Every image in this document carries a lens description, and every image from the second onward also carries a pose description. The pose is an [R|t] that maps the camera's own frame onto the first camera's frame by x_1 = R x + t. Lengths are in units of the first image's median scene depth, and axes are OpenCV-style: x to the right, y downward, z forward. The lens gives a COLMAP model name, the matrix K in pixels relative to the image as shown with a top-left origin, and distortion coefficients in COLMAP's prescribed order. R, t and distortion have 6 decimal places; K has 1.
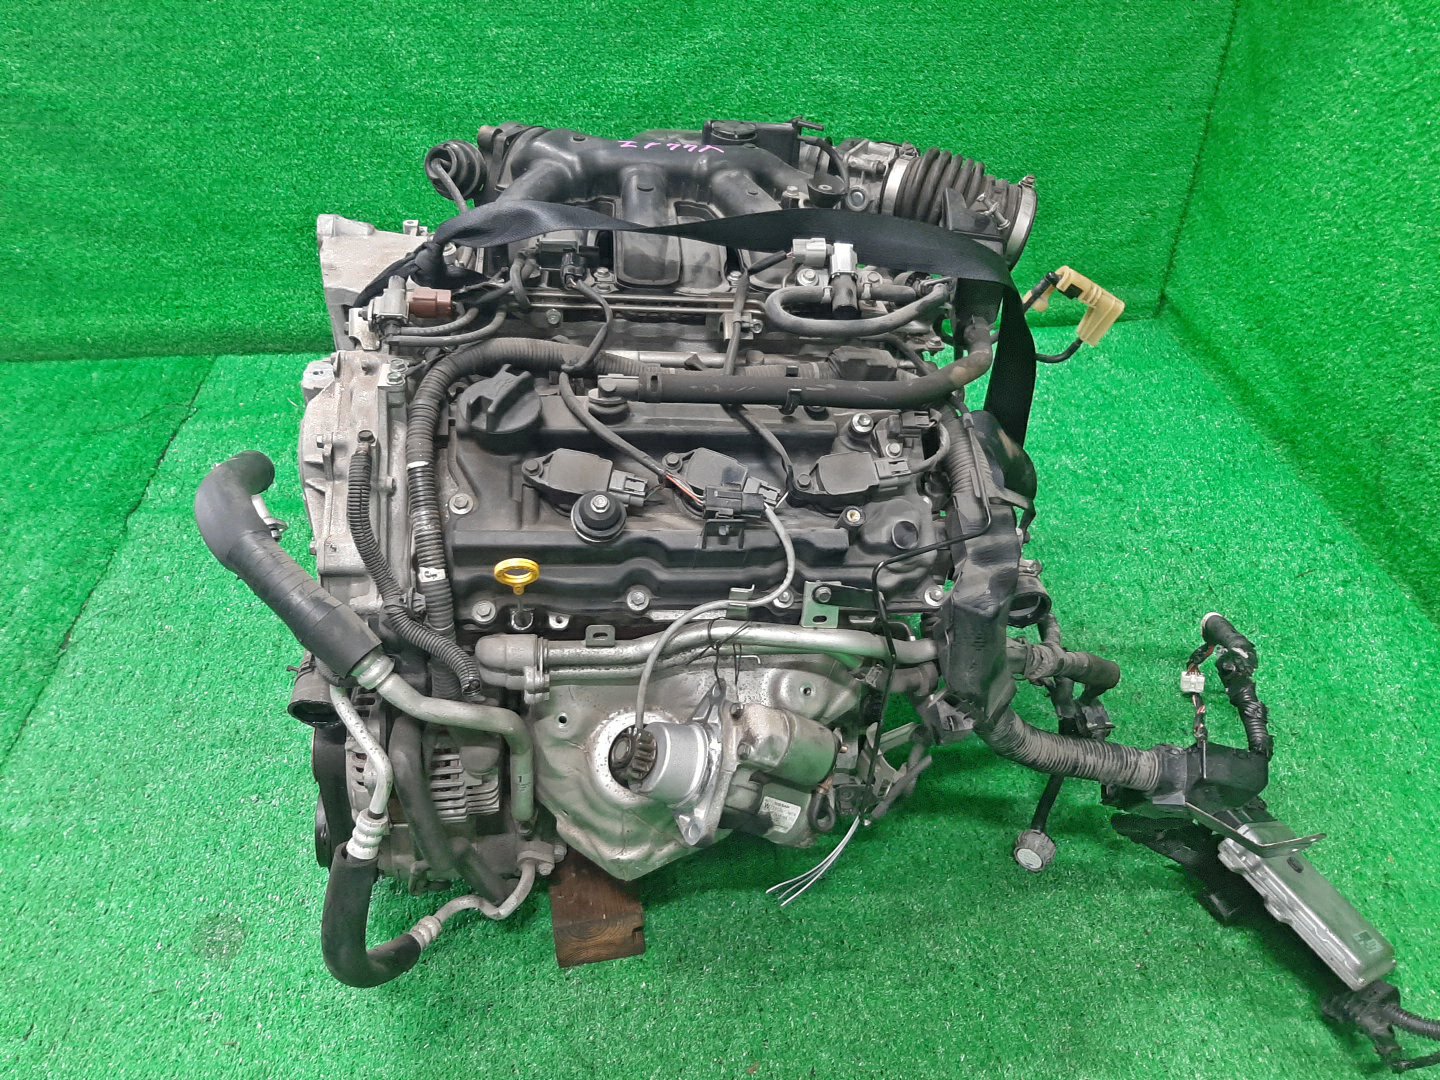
lens RADIAL K [[1138.8, 0, 720.0], [0, 1138.8, 540.0], [0, 0, 1]] dist [0.053337, -0.109842]
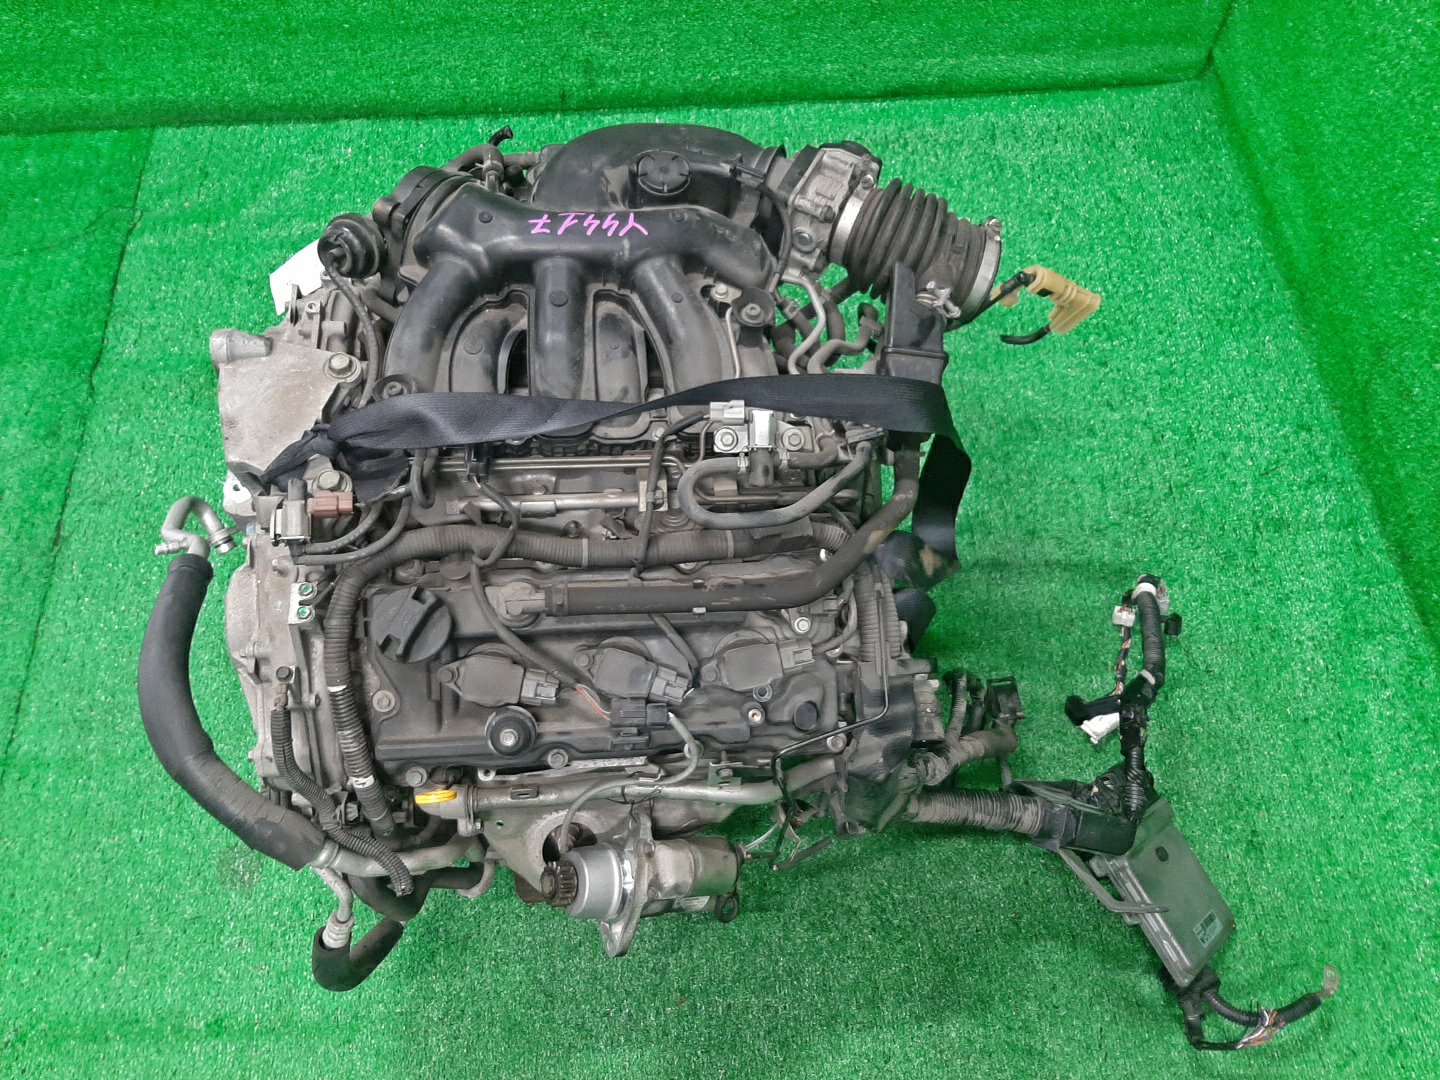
lens RADIAL K [[1138.8, 0, 720.0], [0, 1138.8, 540.0], [0, 0, 1]] dist [0.053337, -0.109842]
pose [[0.999473, 0.021979, -0.023901, 0.086226], [-0.009841, 0.906499, 0.422093, -0.496673], [0.030943, -0.421635, 0.906237, 0.087336]]
